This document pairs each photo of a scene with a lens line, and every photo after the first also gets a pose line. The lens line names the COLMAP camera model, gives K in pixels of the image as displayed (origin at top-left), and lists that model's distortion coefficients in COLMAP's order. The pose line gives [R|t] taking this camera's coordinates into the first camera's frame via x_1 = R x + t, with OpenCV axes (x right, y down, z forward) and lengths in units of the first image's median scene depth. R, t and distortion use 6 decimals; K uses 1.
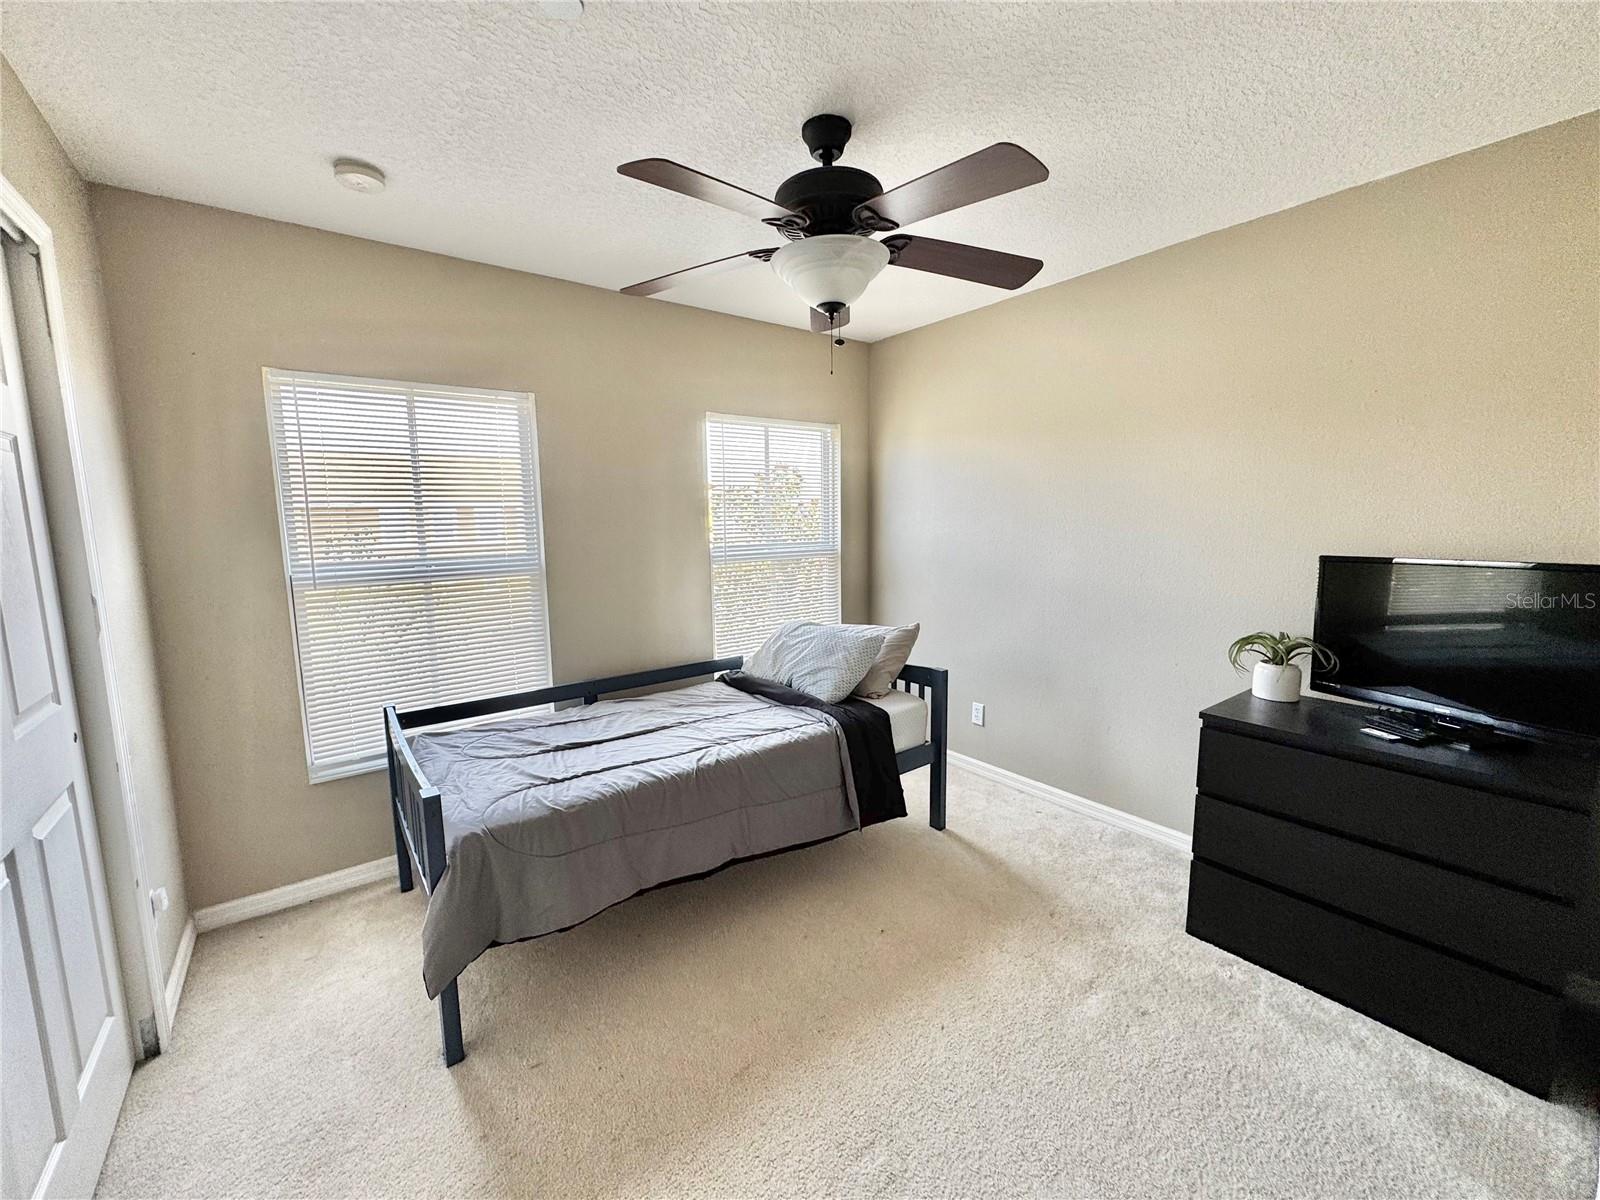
lens RADIAL K [[638.0, 0, 799.3], [0, 638.0, 598.5], [0, 0, 1]] dist [-0.000423, 0.000411]
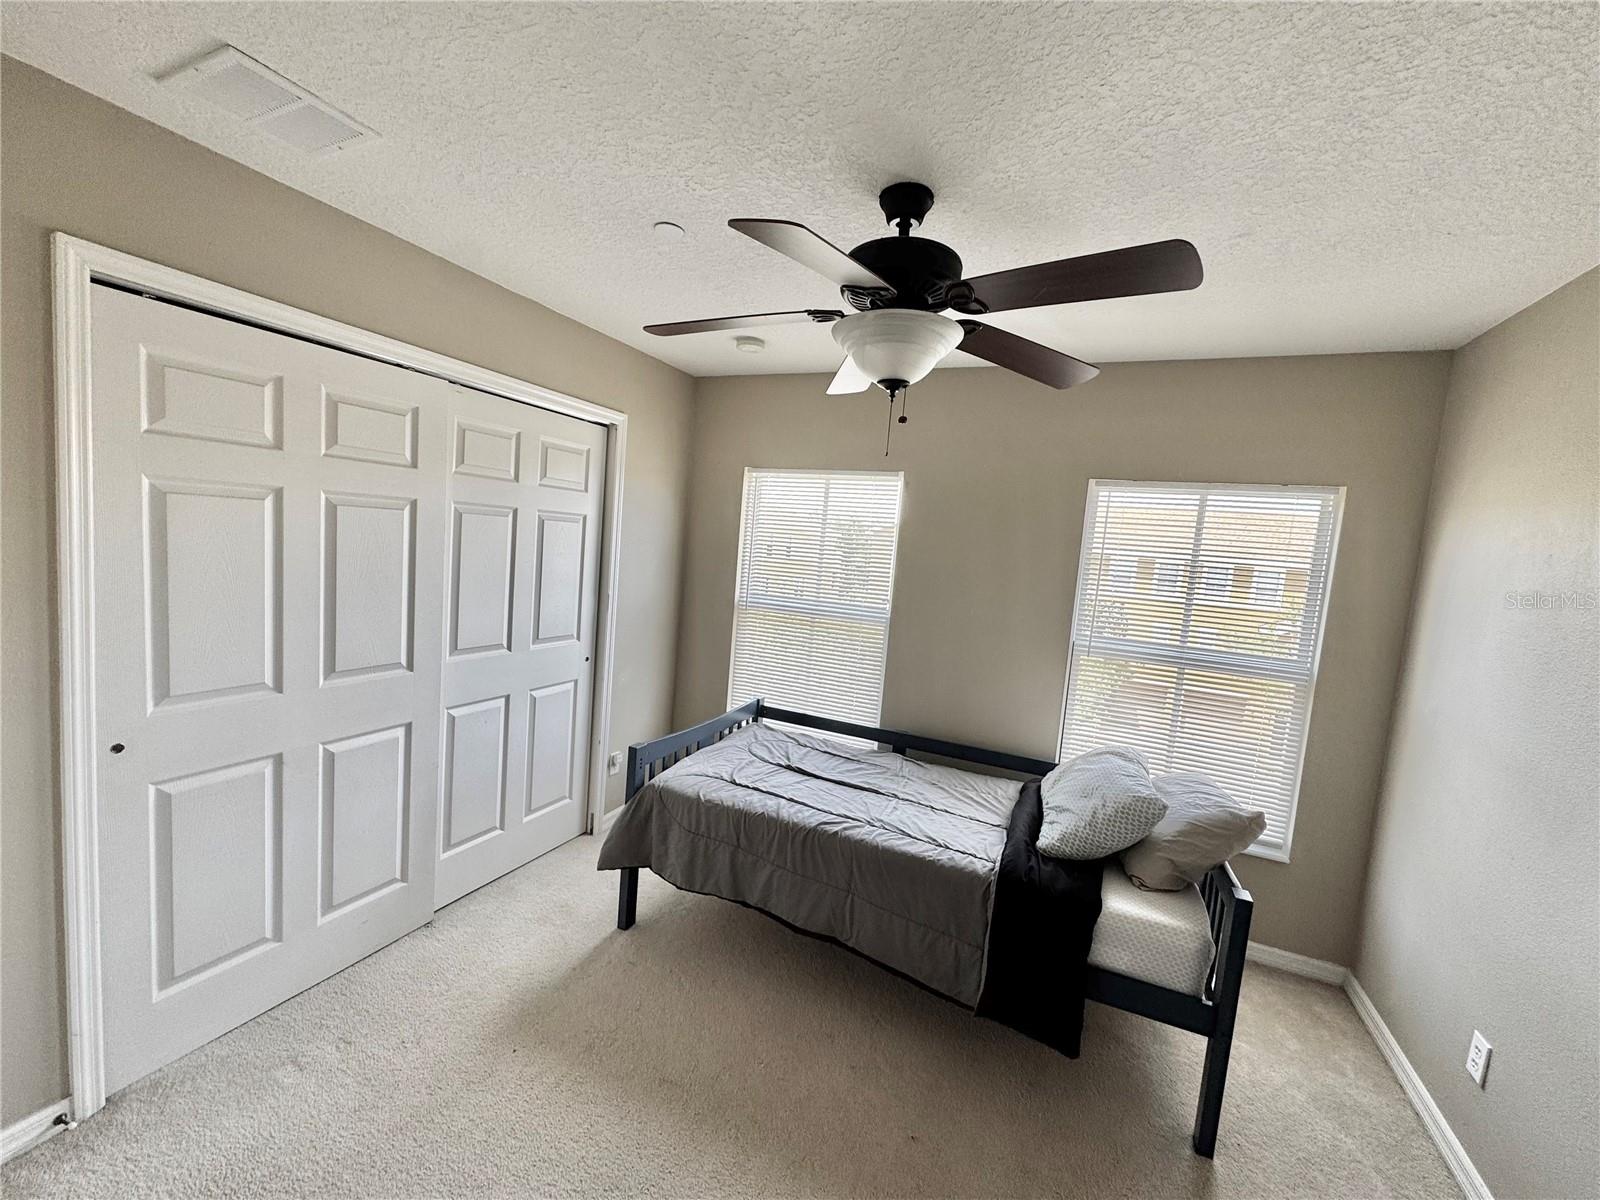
lens RADIAL K [[638.0, 0, 800.3], [0, 638.0, 599.4], [0, 0, 1]] dist [-0.000423, 0.000411]
pose [[0.469713, 0.129572, -0.873258, 0.587765], [-0.199109, 0.979233, 0.038198, -0.115311], [0.860073, 0.155931, 0.485758, 0.349891]]
